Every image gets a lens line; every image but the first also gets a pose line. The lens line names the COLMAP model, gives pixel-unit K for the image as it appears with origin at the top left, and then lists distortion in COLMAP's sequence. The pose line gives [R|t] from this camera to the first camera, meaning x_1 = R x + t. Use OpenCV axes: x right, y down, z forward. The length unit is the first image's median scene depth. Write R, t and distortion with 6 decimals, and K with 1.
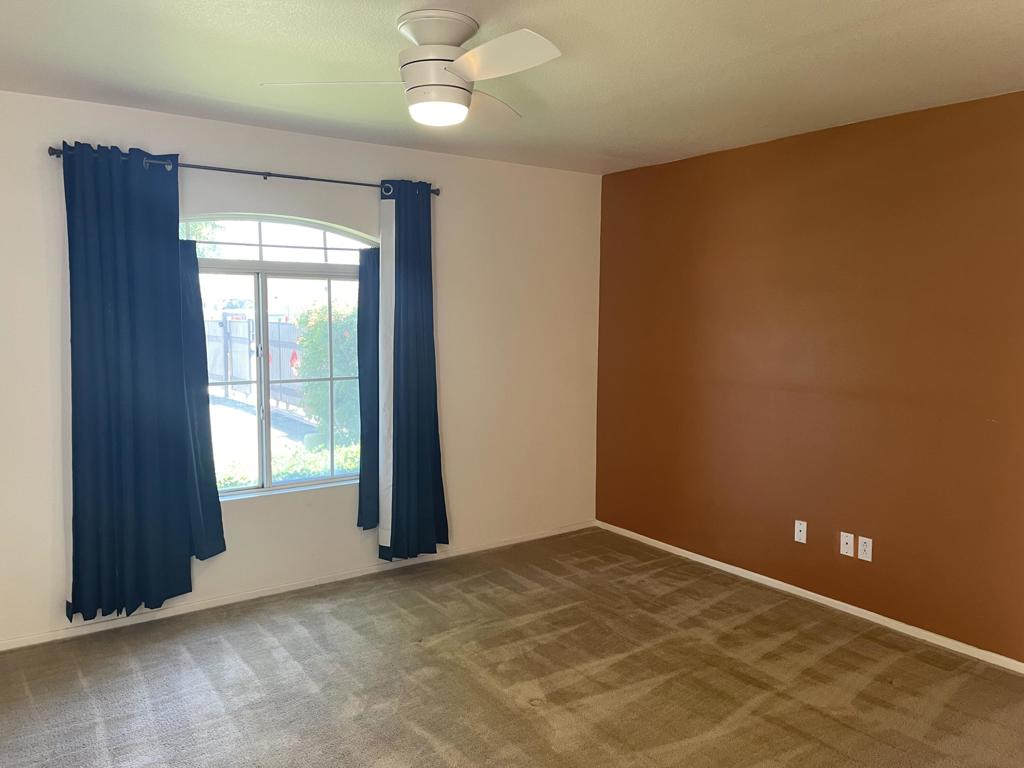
lens RADIAL K [[773.5, 0, 507.4], [0, 773.5, 382.6], [0, 0, 1]] dist [0.067093, -0.082071]
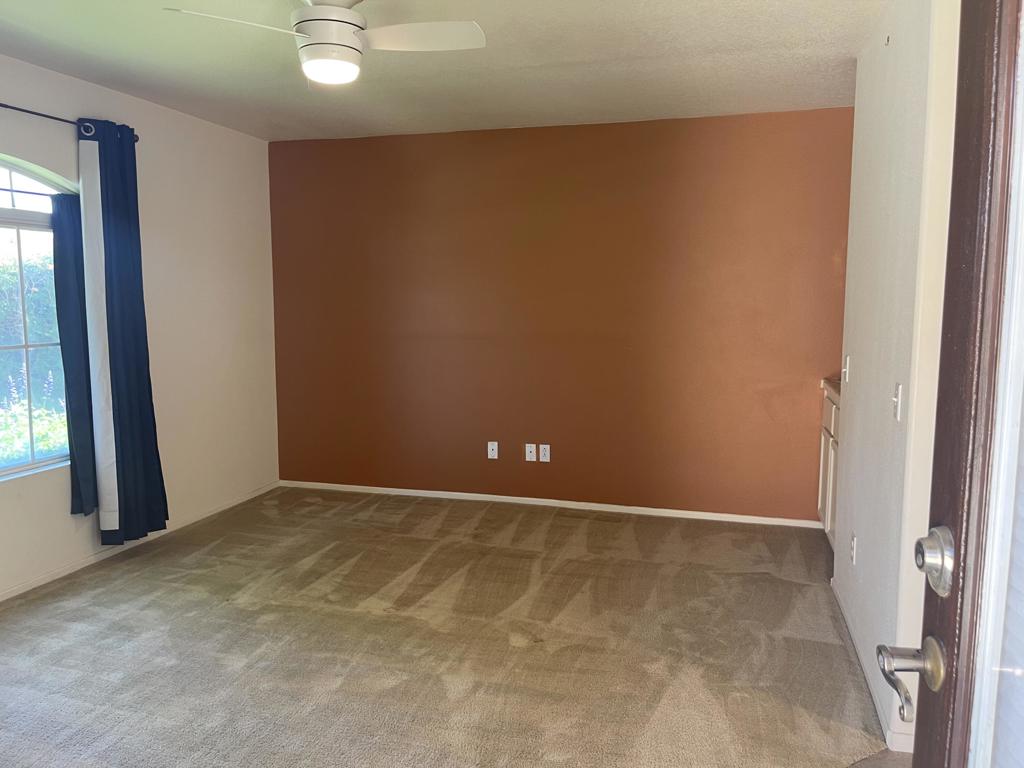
lens RADIAL K [[773.5, 0, 507.4], [0, 773.5, 382.6], [0, 0, 1]] dist [0.067093, -0.082071]
pose [[0.784552, -0.071902, 0.615880, -0.371119], [0.059267, 0.997402, 0.040945, 0.033096], [-0.617224, 0.004378, 0.786775, 0.004397]]
